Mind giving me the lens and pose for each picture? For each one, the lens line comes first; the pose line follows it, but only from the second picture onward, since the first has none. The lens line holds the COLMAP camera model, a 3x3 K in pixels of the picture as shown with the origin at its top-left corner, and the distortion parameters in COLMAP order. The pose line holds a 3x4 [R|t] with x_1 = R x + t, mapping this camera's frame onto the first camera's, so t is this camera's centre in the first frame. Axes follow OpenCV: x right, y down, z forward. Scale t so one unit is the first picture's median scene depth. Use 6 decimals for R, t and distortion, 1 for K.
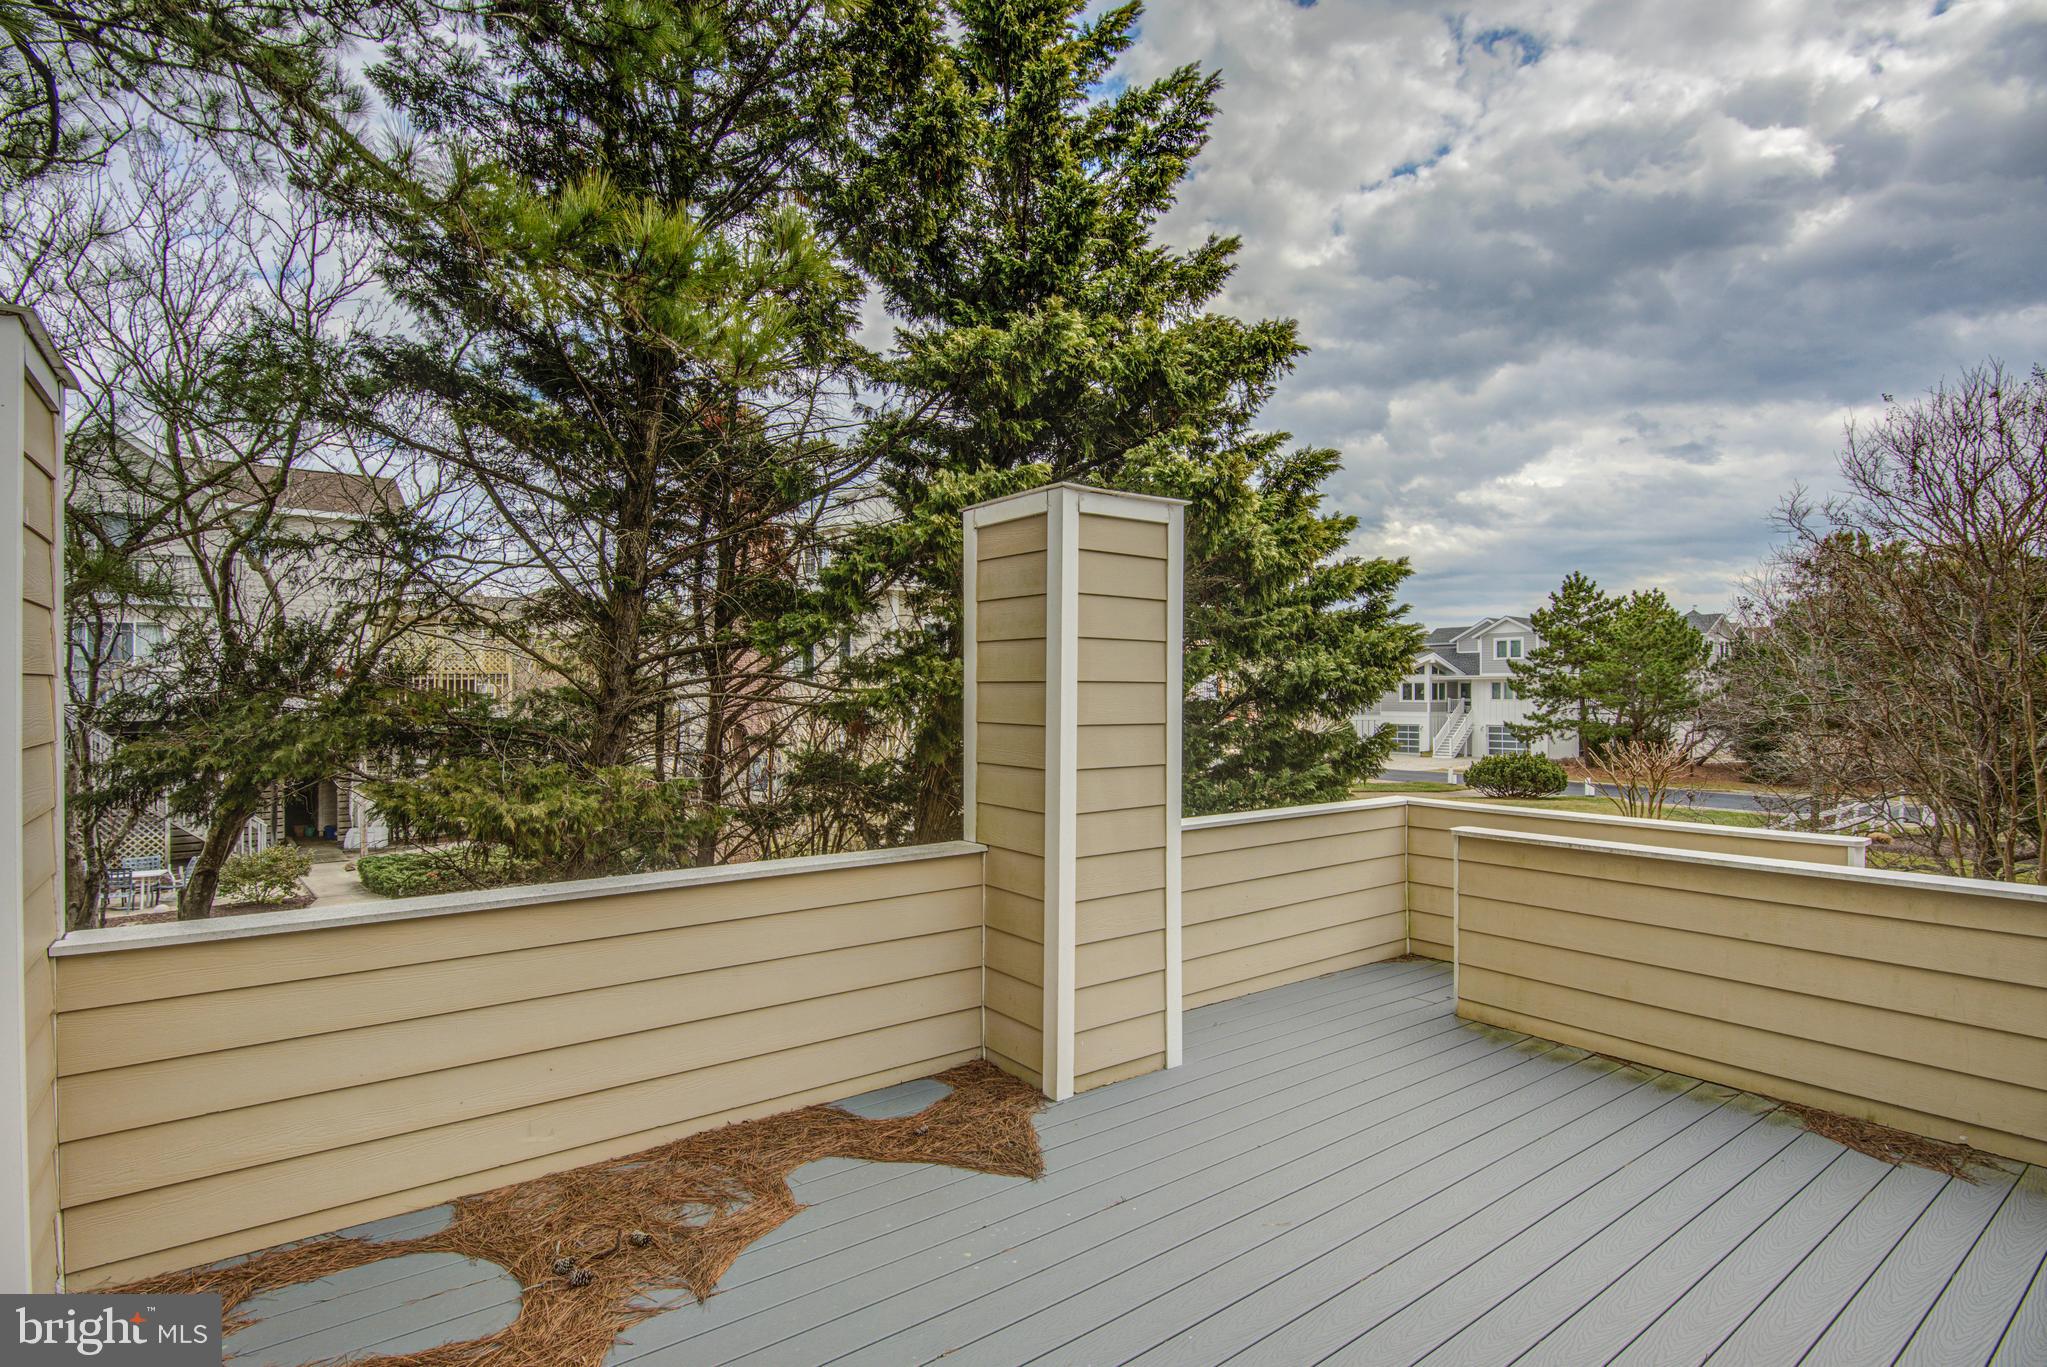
lens RADIAL K [[1019.2, 0, 1014.8], [0, 1019.2, 693.5], [0, 0, 1]] dist [-0.014570, -0.001776]
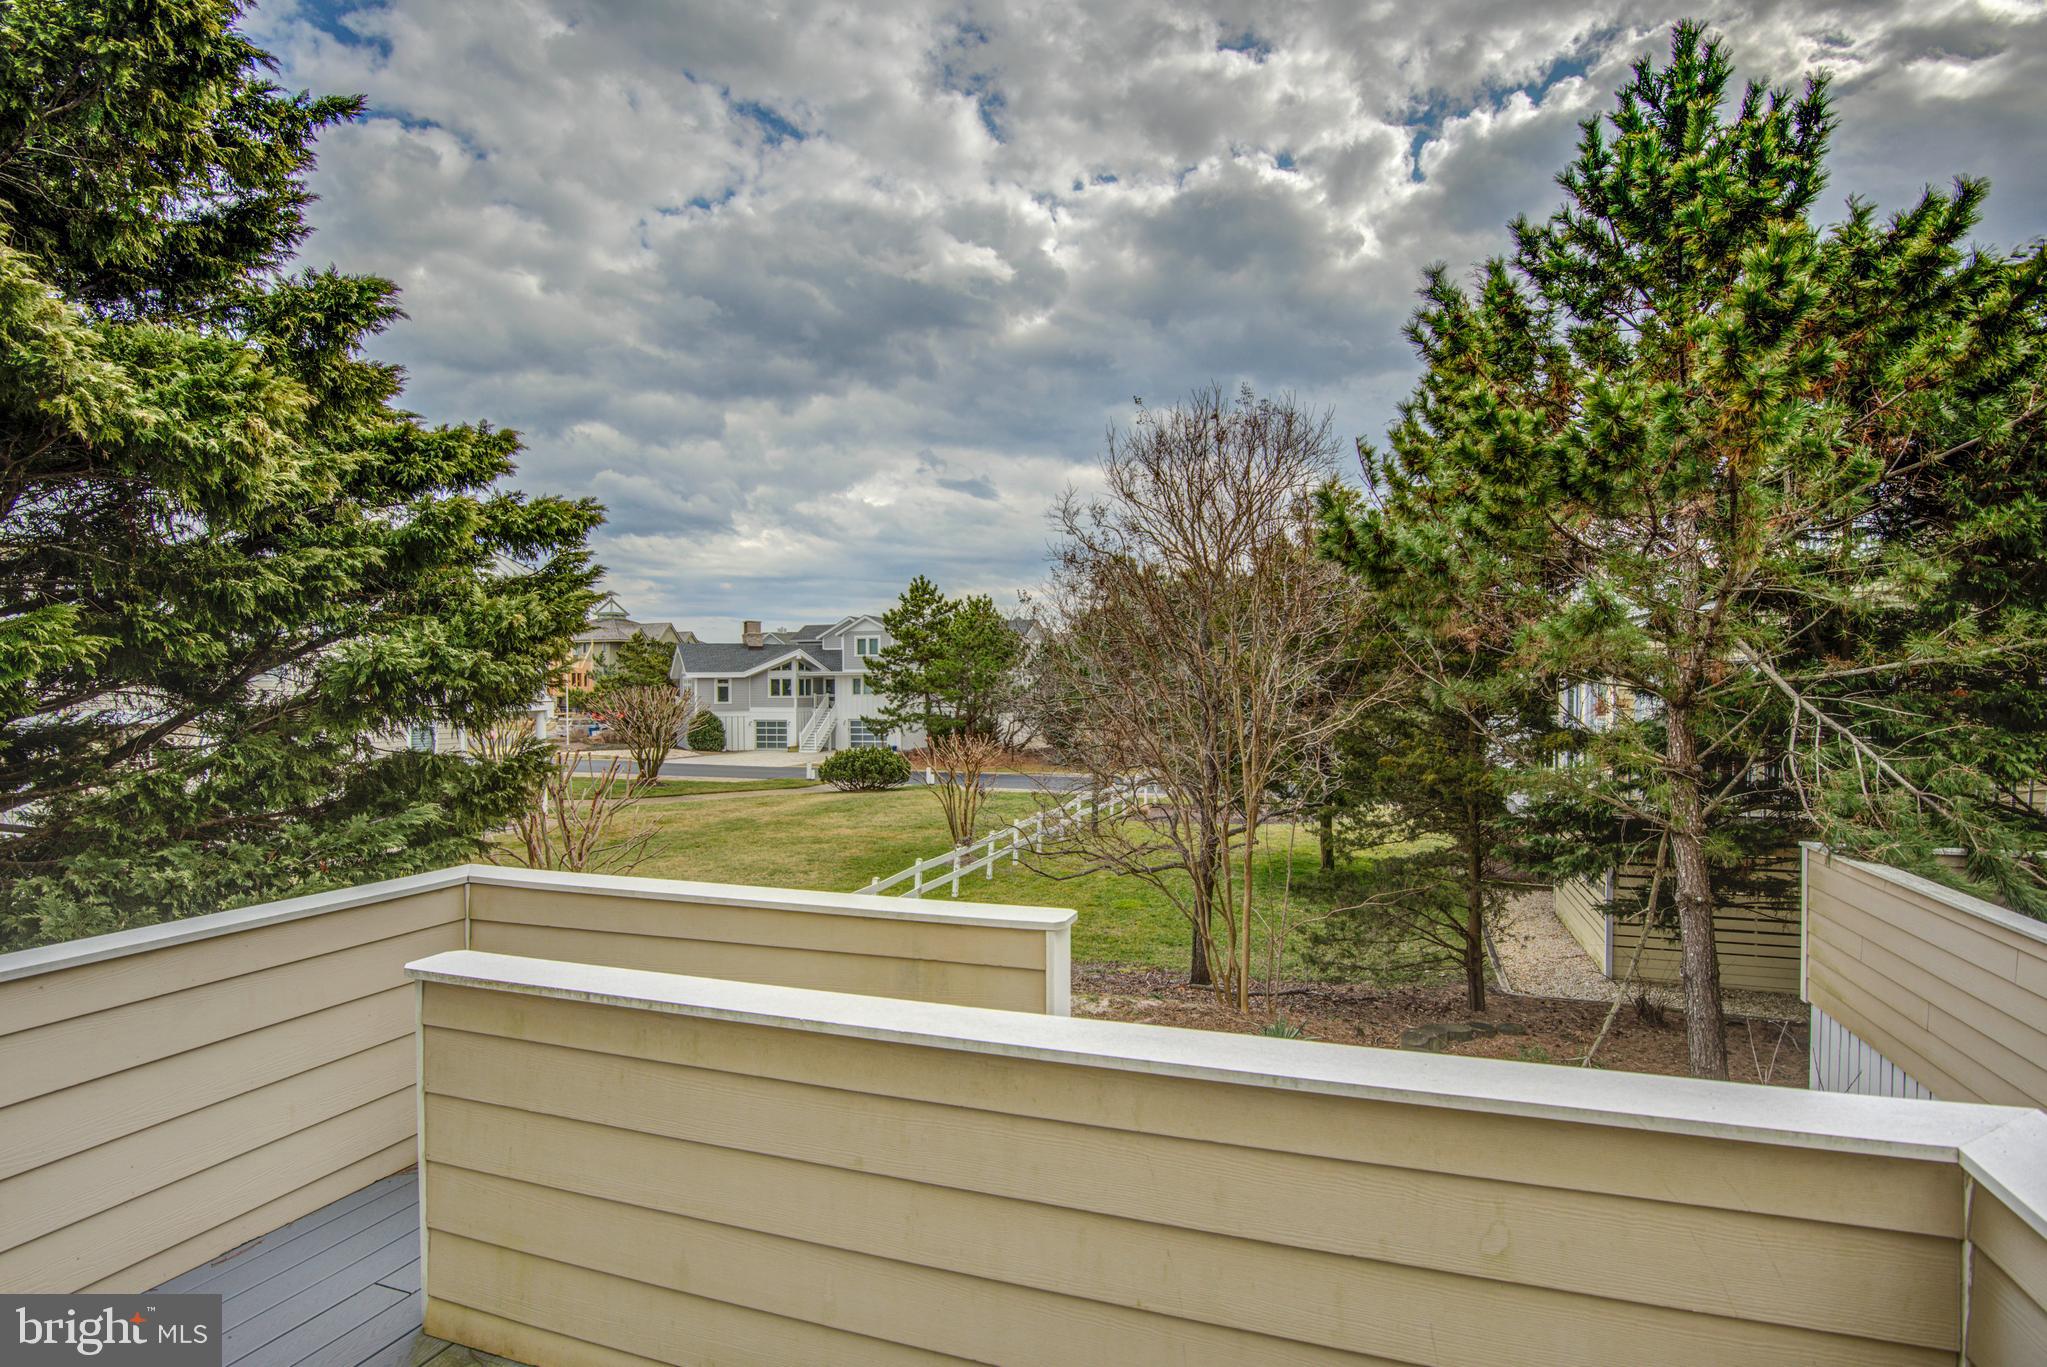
lens RADIAL K [[1022.2, 0, 1014.9], [0, 1022.2, 698.2], [0, 0, 1]] dist [-0.015002, 0.000601]
pose [[0.835315, -0.008029, 0.549714, 0.175255], [0.003311, 0.999949, 0.009574, -0.000632], [-0.549762, -0.006177, 0.835298, 0.181229]]
